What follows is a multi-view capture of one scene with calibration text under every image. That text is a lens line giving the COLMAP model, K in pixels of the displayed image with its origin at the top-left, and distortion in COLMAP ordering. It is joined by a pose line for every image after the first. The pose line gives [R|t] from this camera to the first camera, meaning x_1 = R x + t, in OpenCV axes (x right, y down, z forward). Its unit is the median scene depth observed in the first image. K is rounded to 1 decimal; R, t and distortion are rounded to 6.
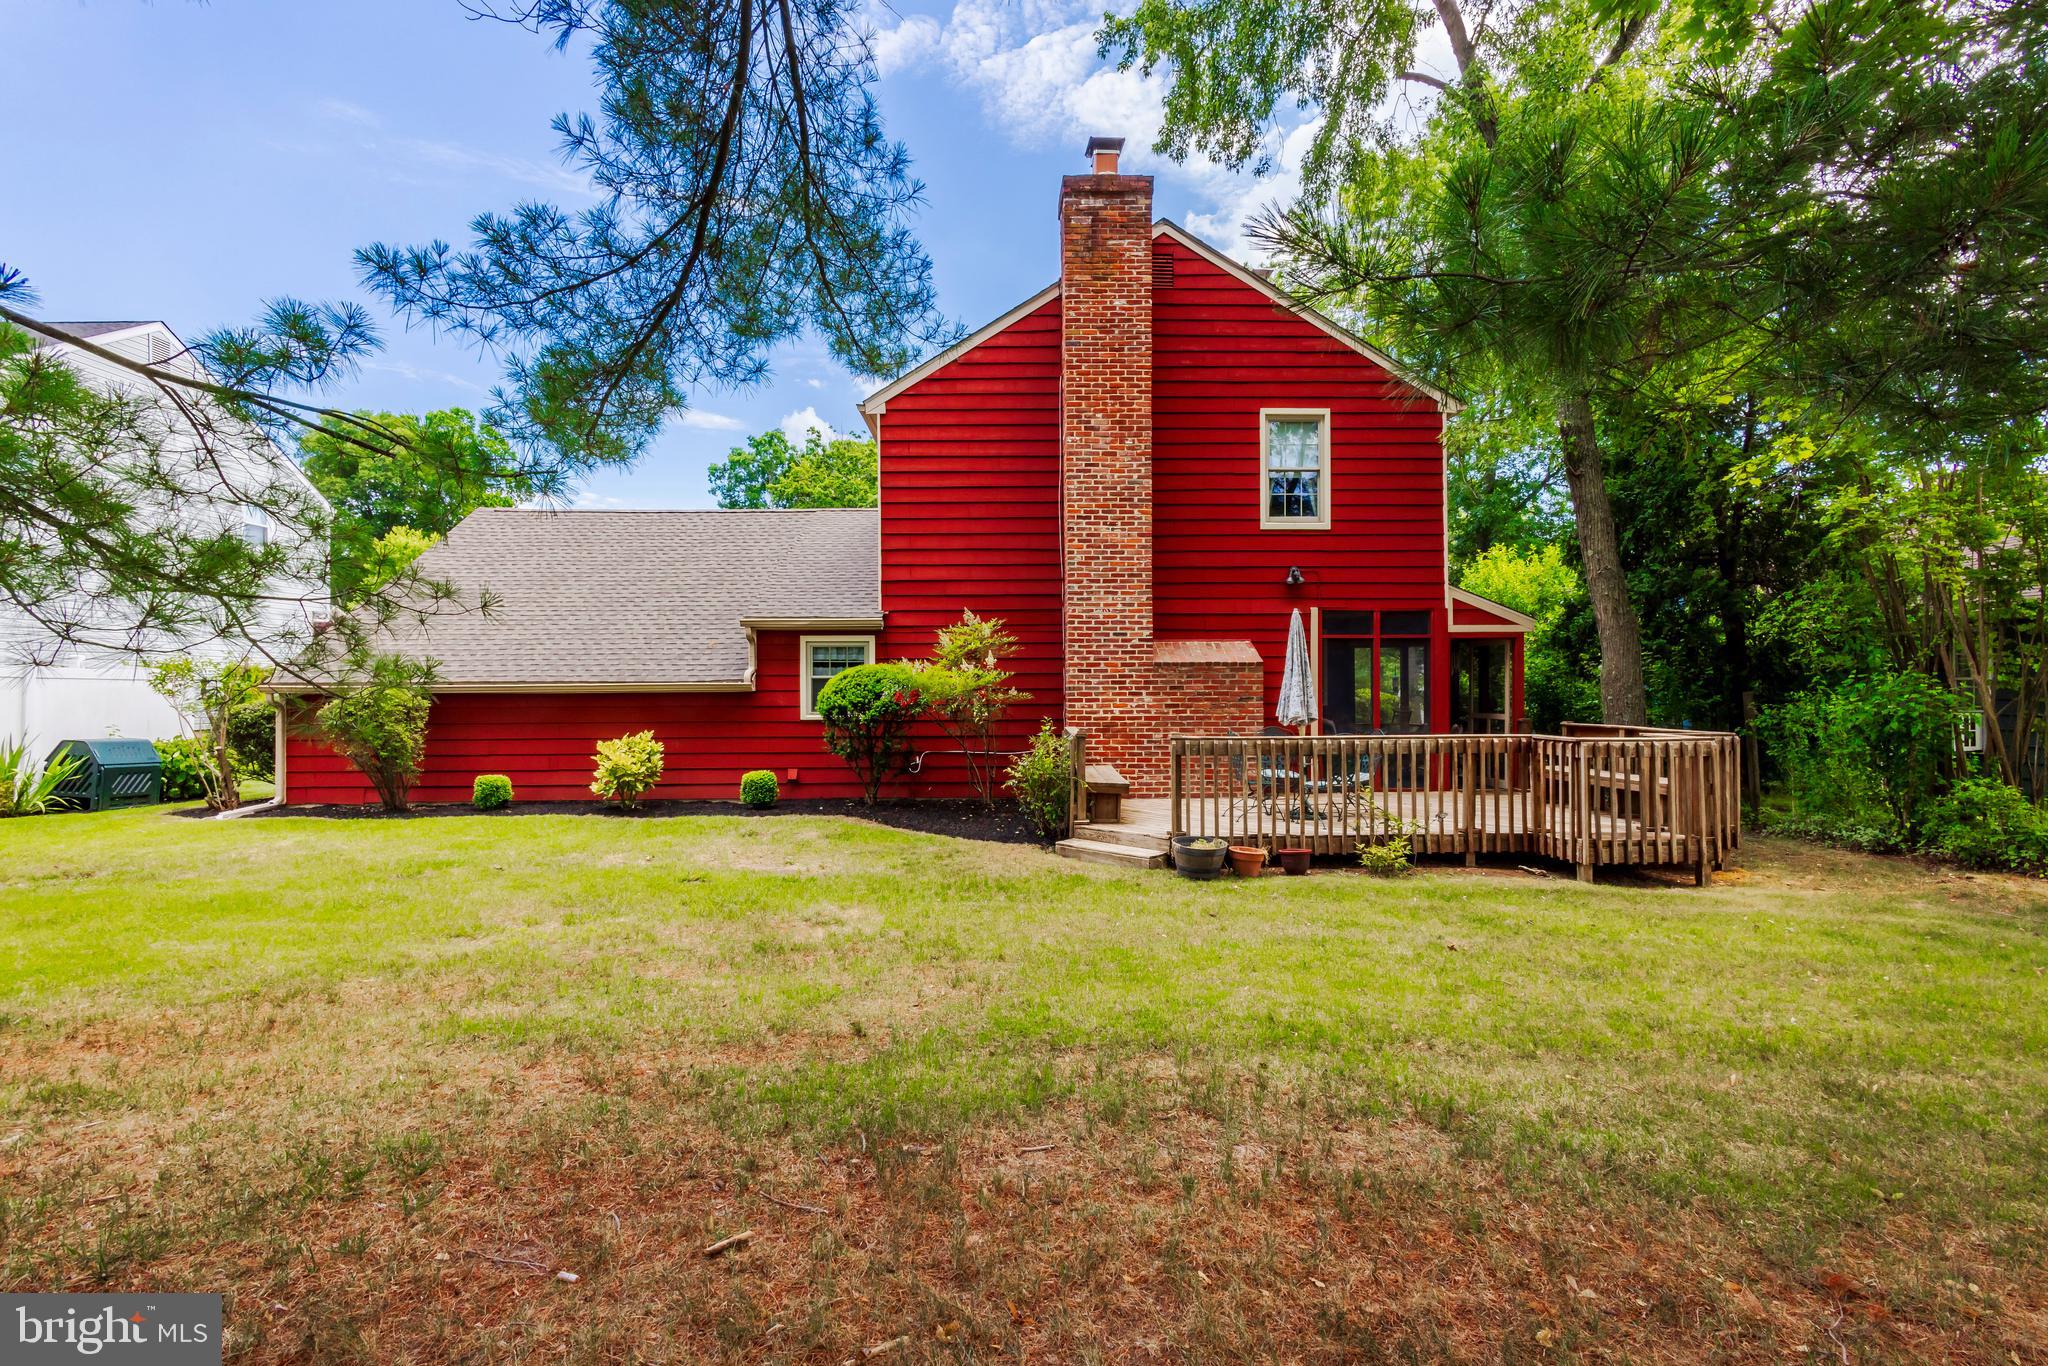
lens RADIAL K [[930.5, 0, 1020.9], [0, 930.5, 686.2], [0, 0, 1]] dist [0.005732, 0.000436]
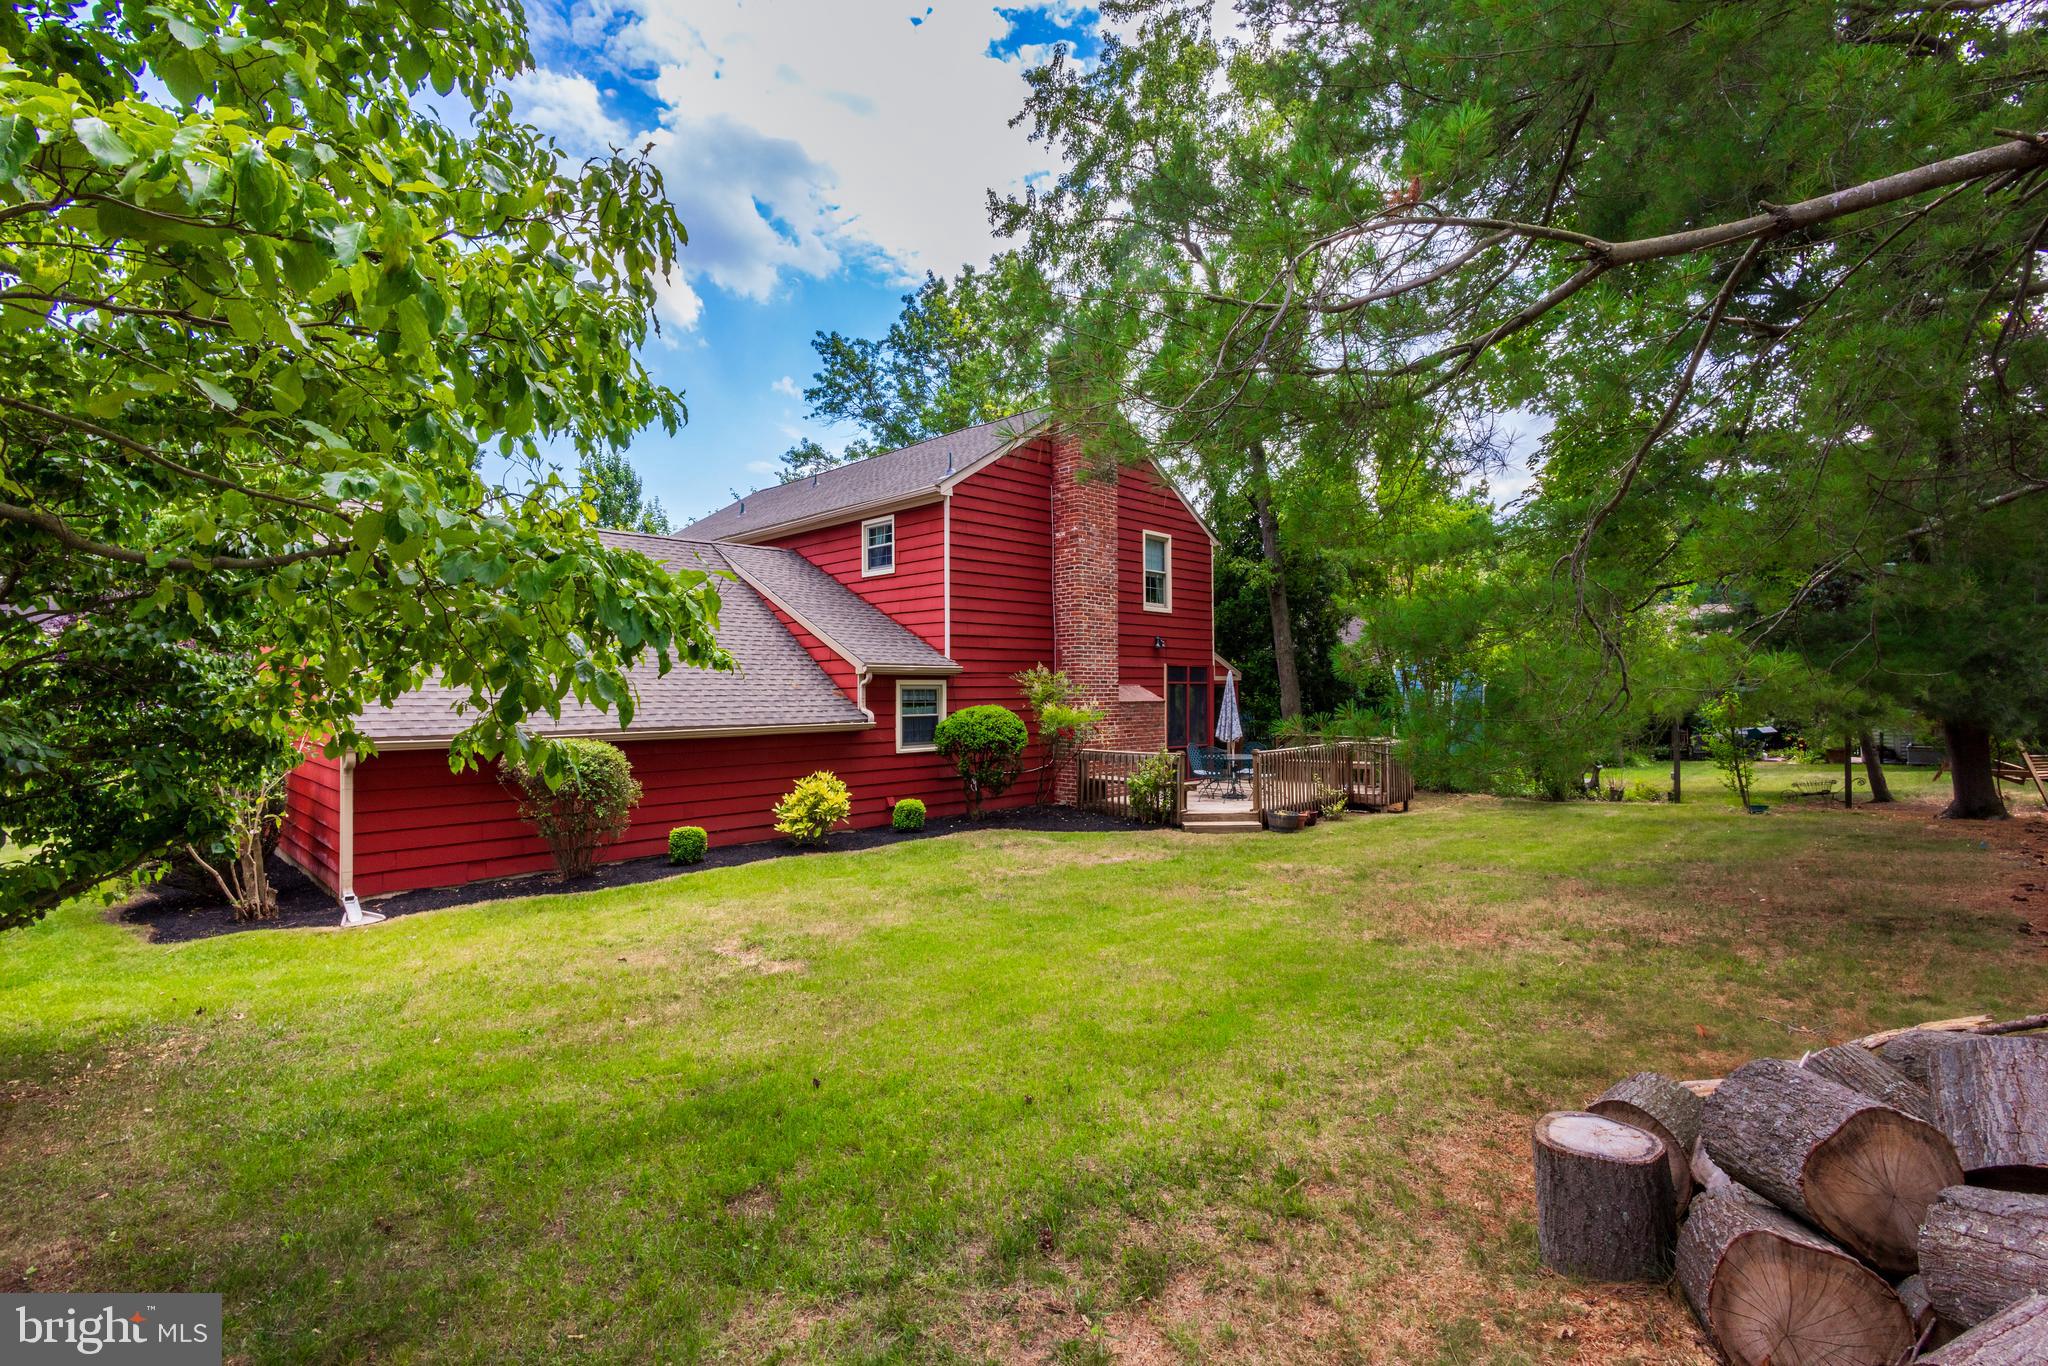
lens RADIAL K [[930.5, 0, 1021.4], [0, 930.5, 683.3], [0, 0, 1]] dist [0.005732, 0.000436]
pose [[0.717460, 0.007783, 0.696556, -0.951243], [0.011676, 0.999663, -0.023196, -0.022397], [-0.696502, 0.024775, 0.717127, 0.082239]]
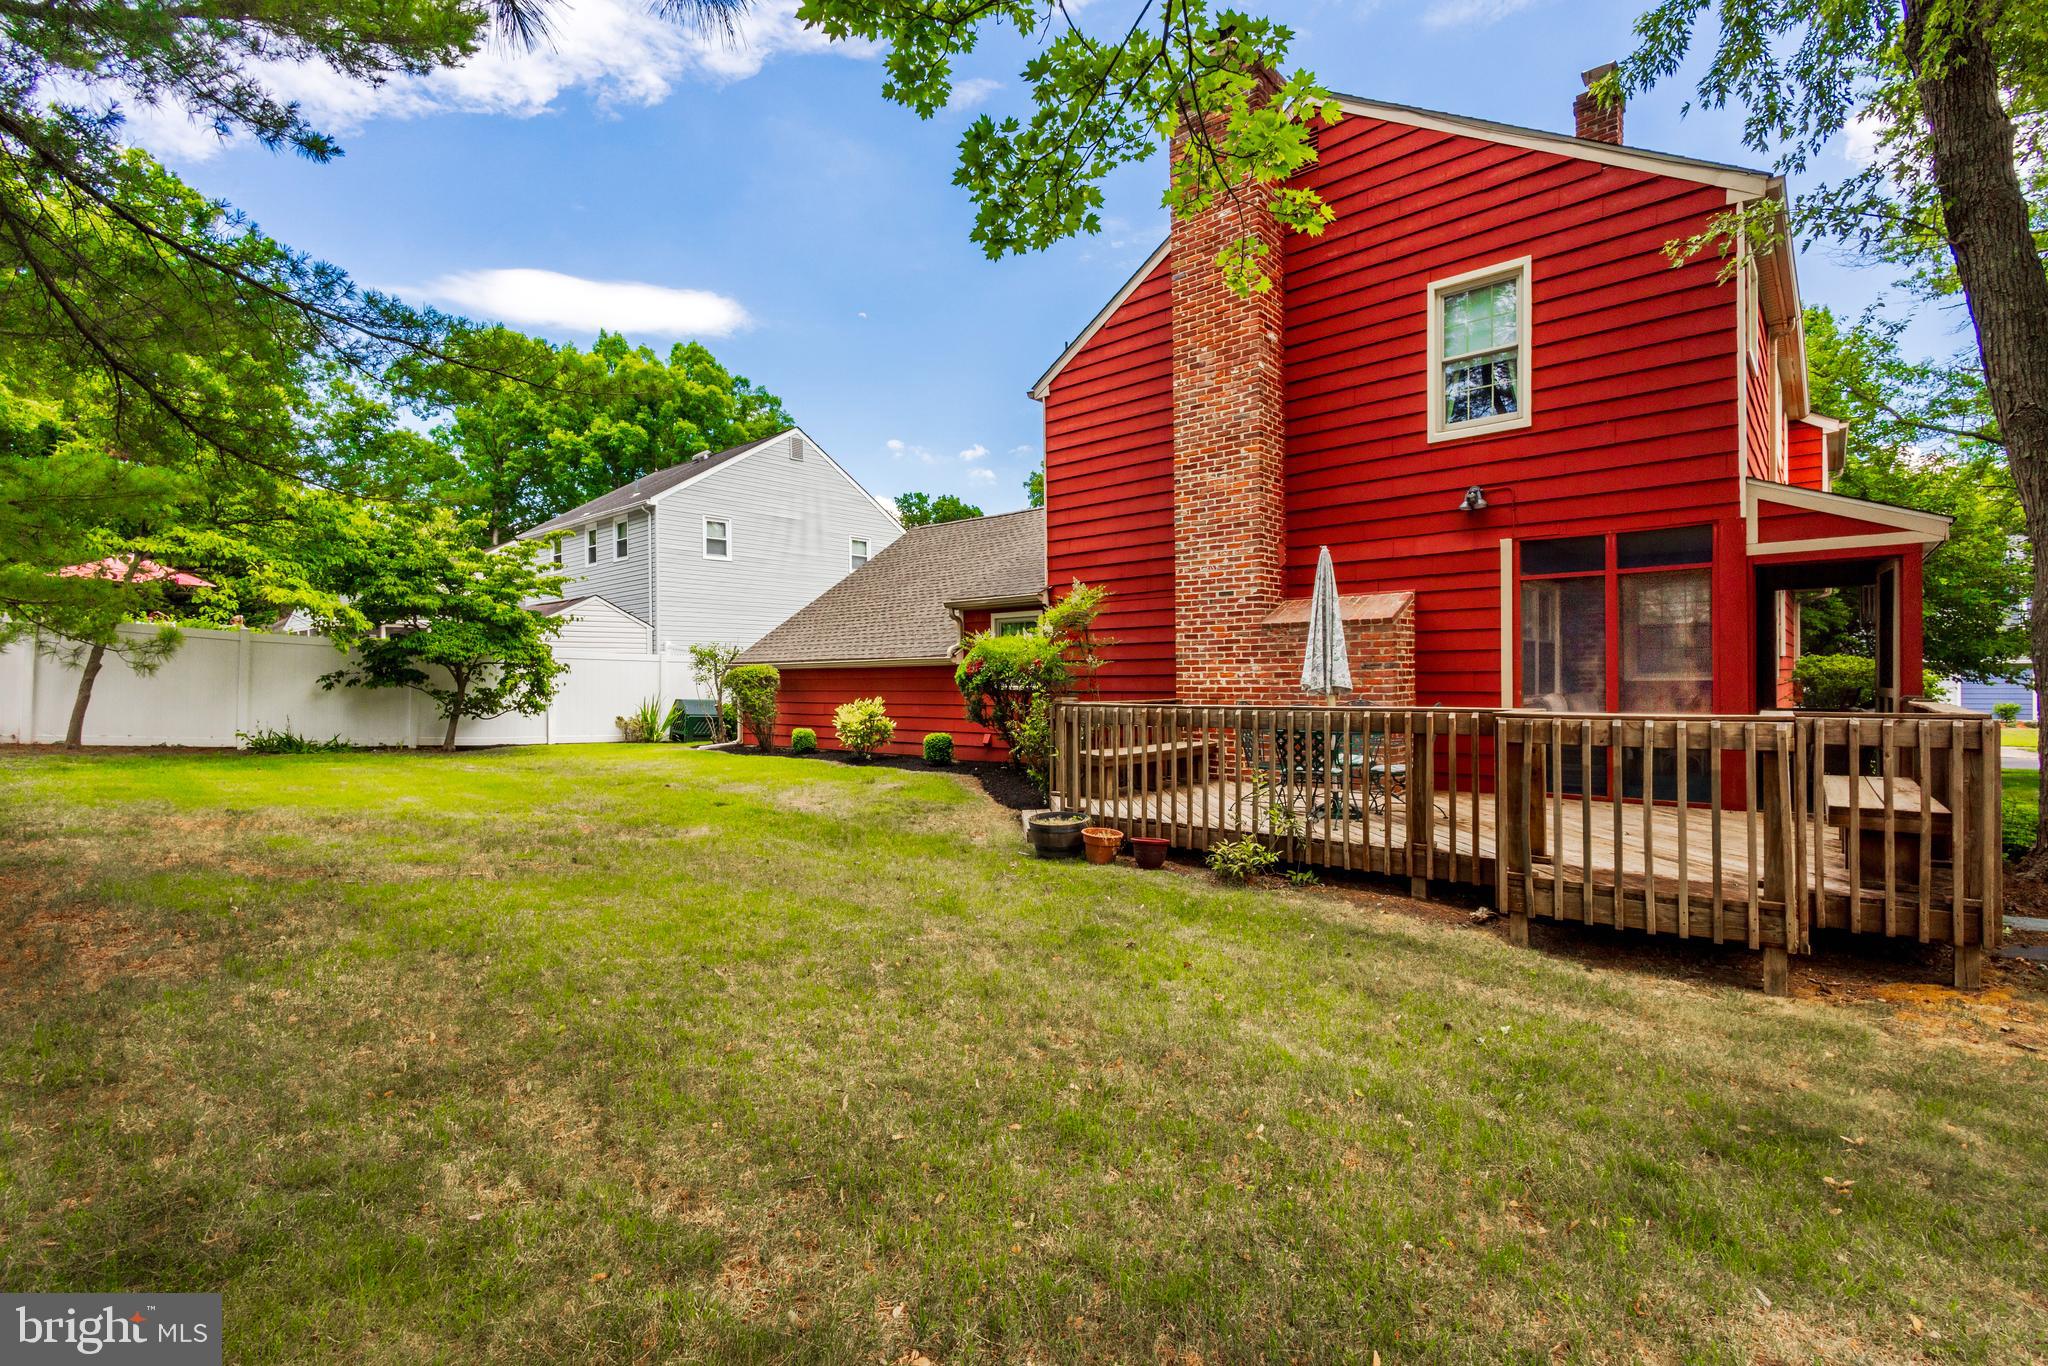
lens RADIAL K [[930.5, 0, 1004.0], [0, 930.5, 679.1], [0, 0, 1]] dist [0.005732, 0.000436]
pose [[0.720463, -0.000935, -0.693493, 0.557809], [0.001090, 0.999999, -0.000216, 0.024044], [0.693492, -0.000601, 0.720464, 0.223567]]
